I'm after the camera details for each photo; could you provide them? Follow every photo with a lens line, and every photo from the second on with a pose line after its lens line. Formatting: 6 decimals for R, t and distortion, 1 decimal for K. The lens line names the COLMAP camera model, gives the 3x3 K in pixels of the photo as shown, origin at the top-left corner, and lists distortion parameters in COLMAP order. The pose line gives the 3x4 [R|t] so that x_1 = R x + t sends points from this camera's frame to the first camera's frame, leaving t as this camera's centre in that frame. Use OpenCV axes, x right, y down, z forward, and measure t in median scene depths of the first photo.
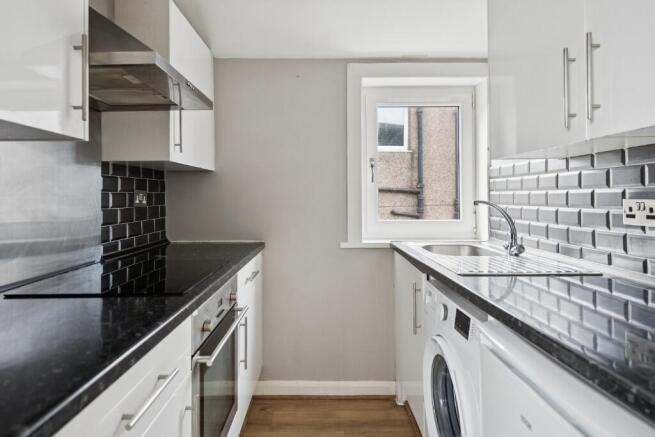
lens RADIAL K [[369.3, 0, 326.3], [0, 369.3, 200.8], [0, 0, 1]] dist [0.000574, -0.000480]
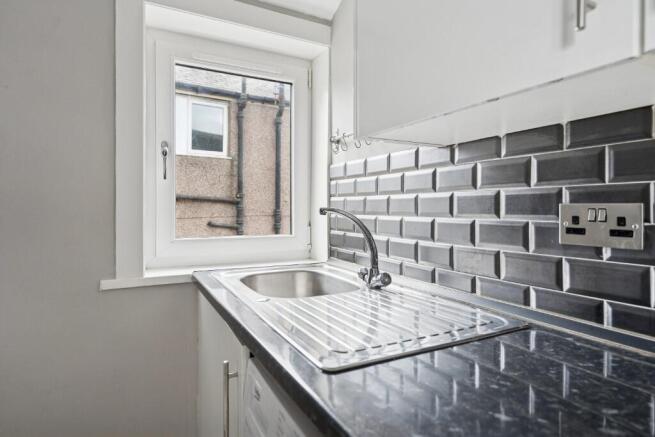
lens RADIAL K [[369.3, 0, 326.3], [0, 369.3, 200.8], [0, 0, 1]] dist [0.000574, -0.000480]
pose [[0.887540, 0.016565, 0.460432, 0.083406], [-0.003038, 0.999542, -0.030105, 0.005378], [-0.460720, 0.025321, 0.887184, 0.323928]]
